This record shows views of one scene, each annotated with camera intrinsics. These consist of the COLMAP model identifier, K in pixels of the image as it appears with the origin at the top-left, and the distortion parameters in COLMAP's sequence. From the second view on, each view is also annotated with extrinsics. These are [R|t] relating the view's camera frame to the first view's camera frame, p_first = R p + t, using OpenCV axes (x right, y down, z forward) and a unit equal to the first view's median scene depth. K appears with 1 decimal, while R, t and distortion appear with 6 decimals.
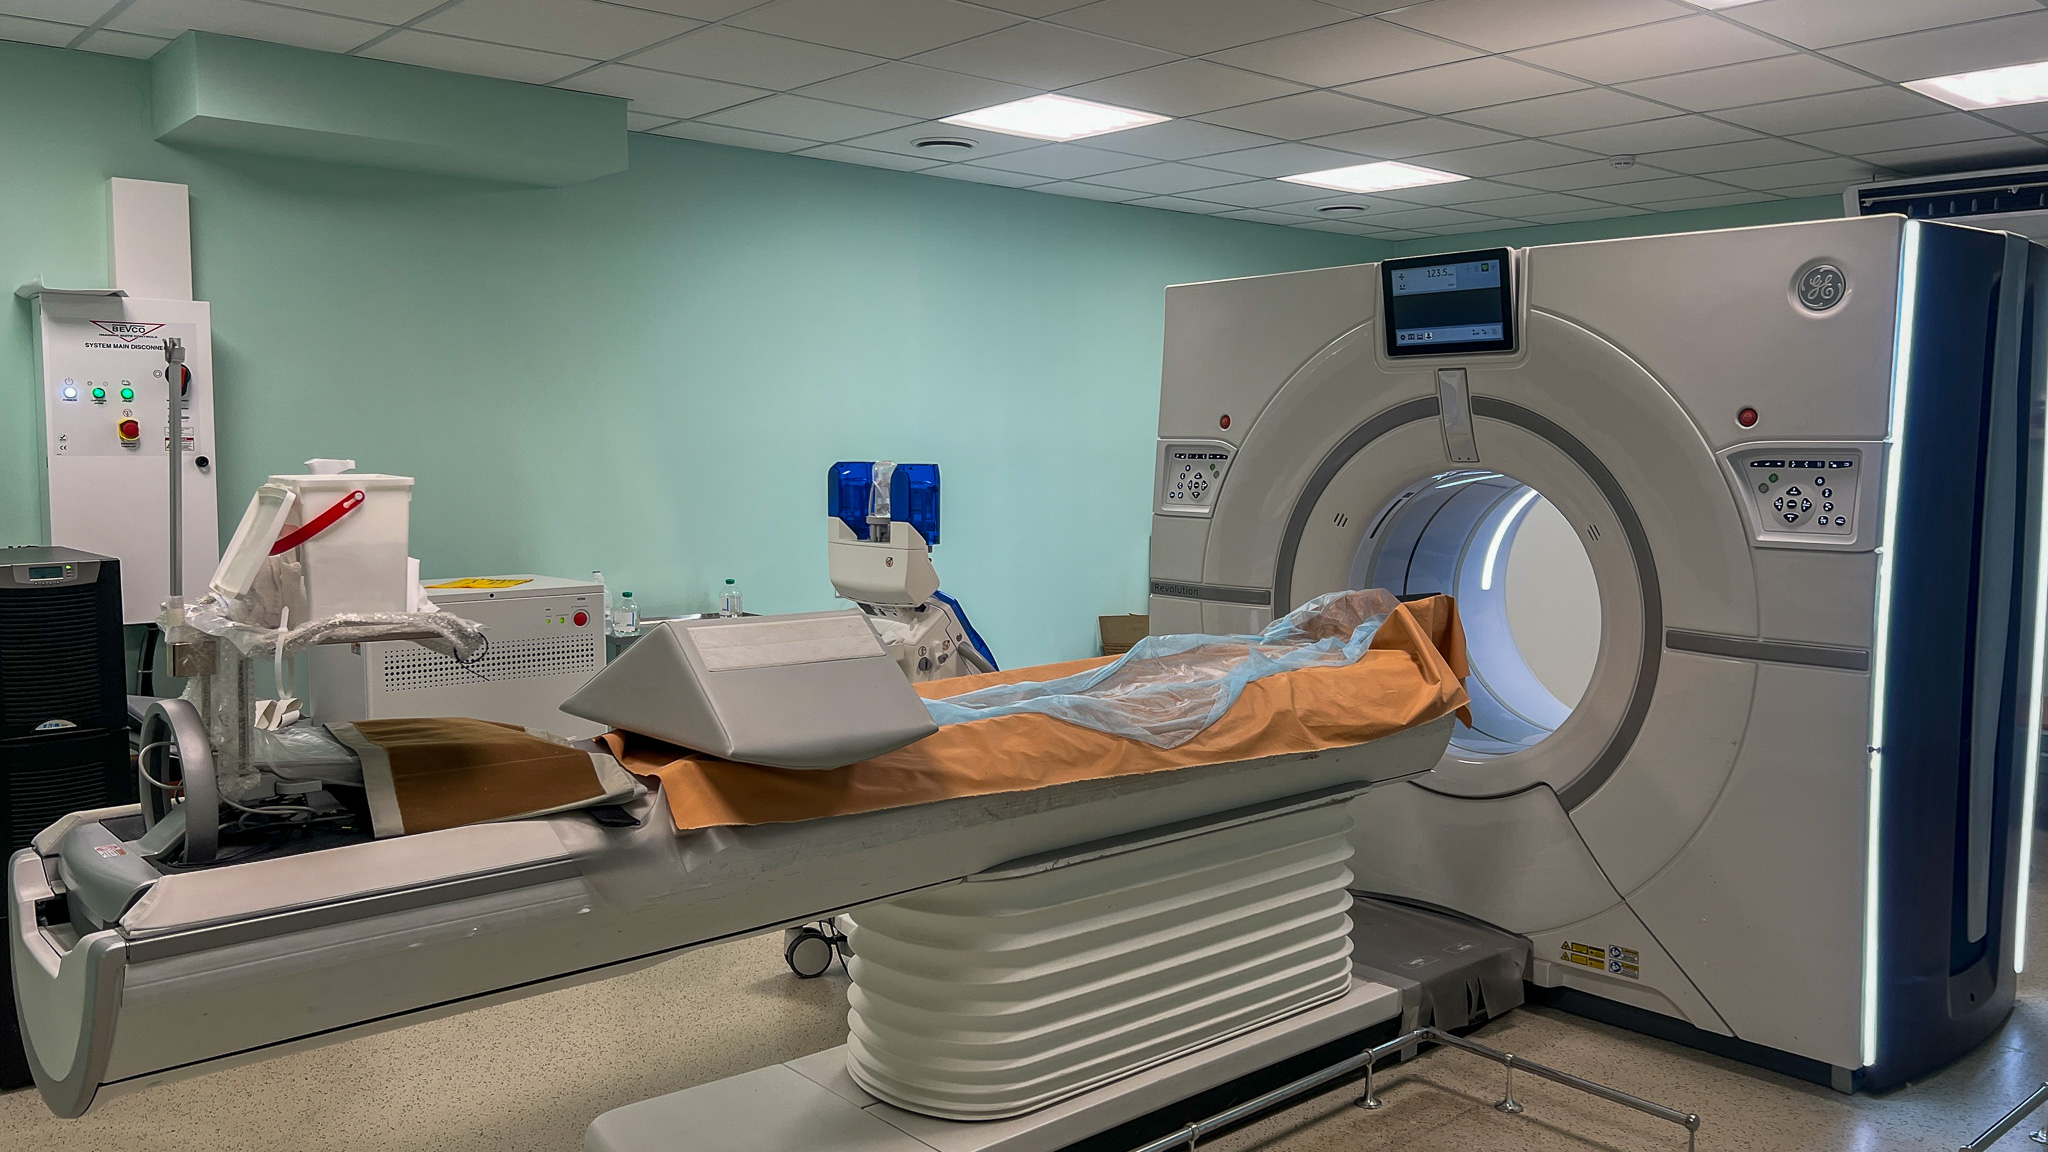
lens RADIAL K [[1573.4, 0, 1012.5], [0, 1573.4, 560.2], [0, 0, 1]] dist [0.059734, -0.073144]
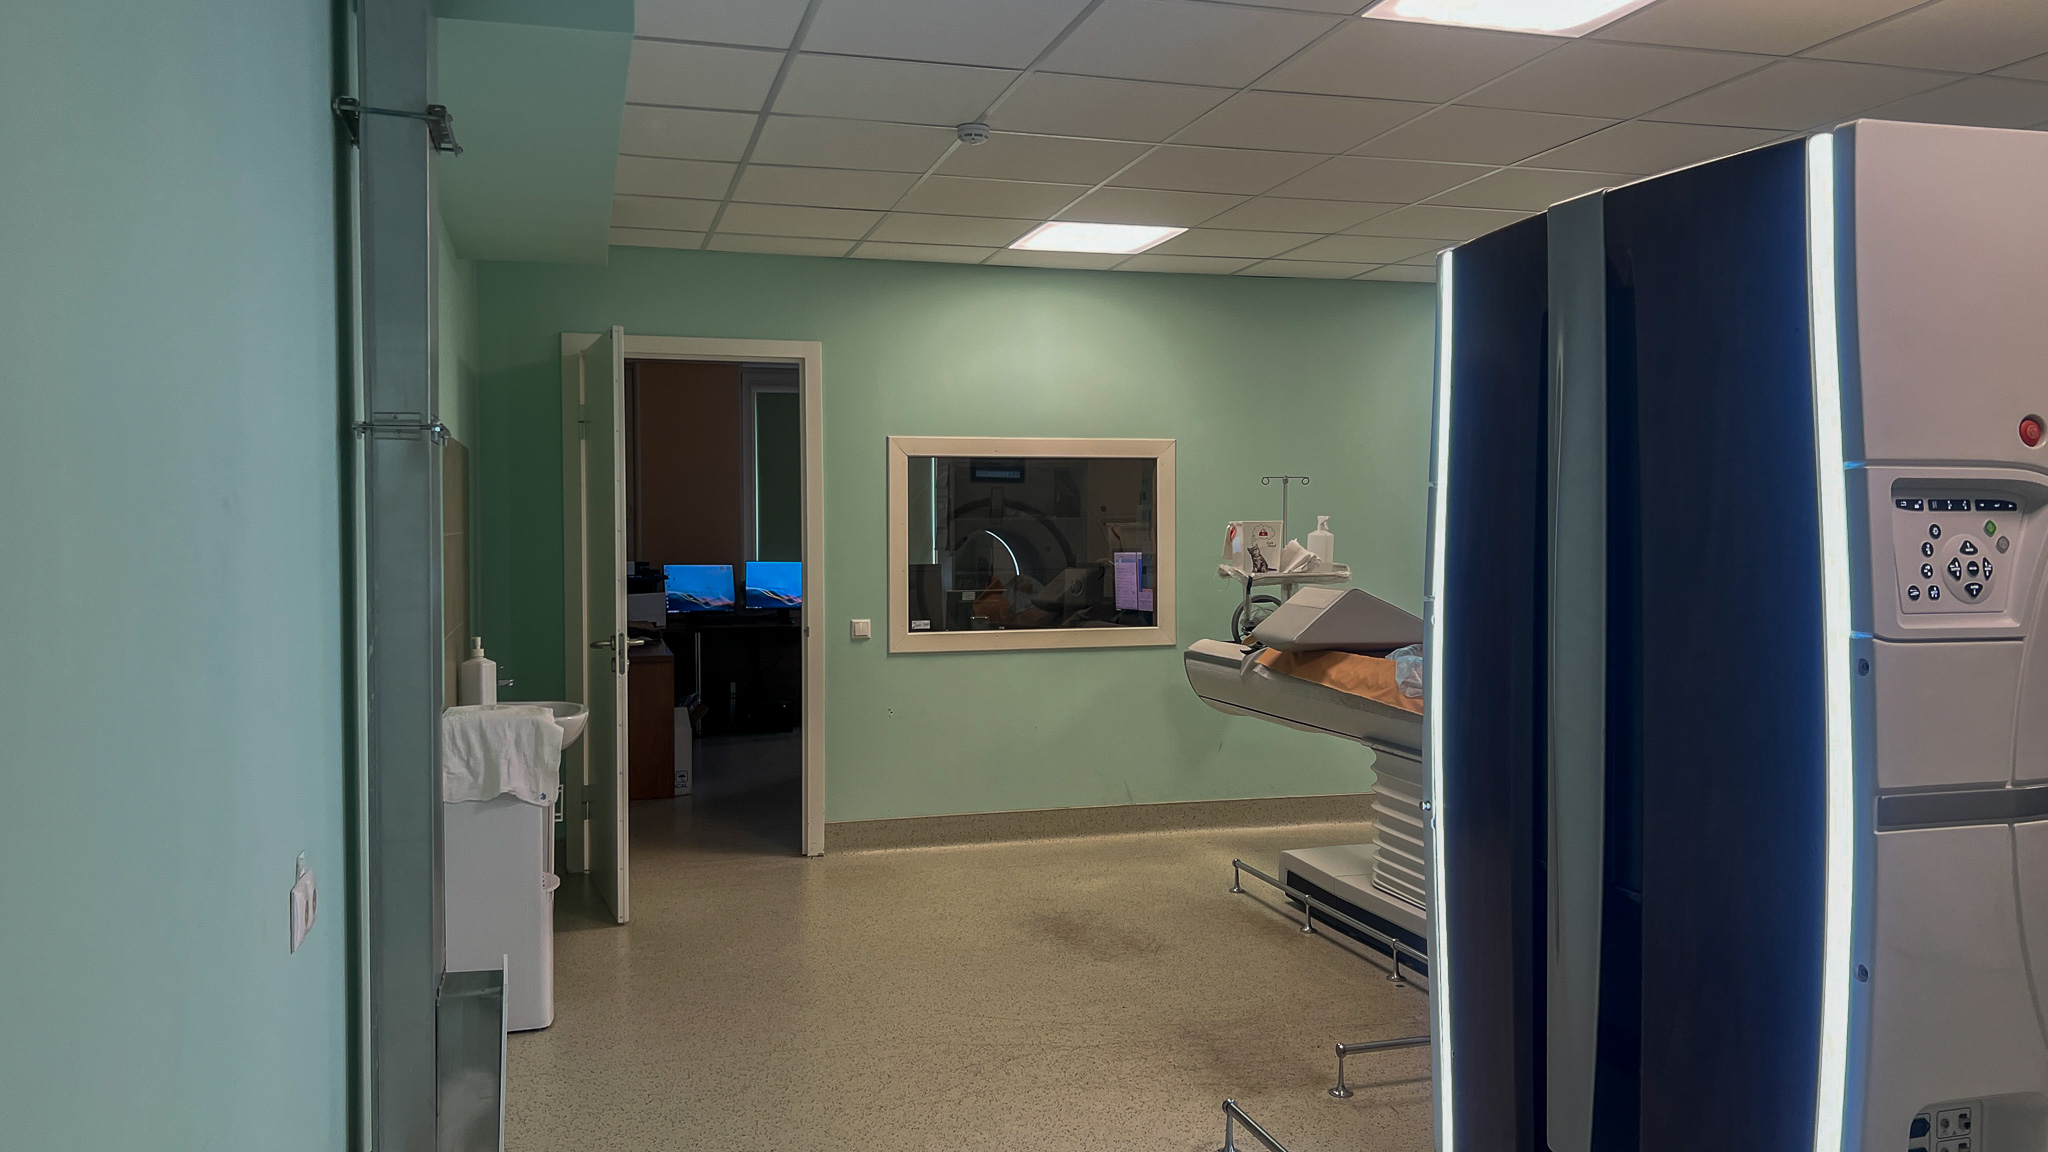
lens RADIAL K [[1573.4, 0, 1004.8], [0, 1573.4, 550.1], [0, 0, 1]] dist [0.059734, -0.073144]
pose [[0.423923, -0.005061, 0.905684, -0.502258], [0.078932, 0.996386, -0.031378, -0.073701], [-0.902252, 0.084789, 0.422790, 1.288421]]
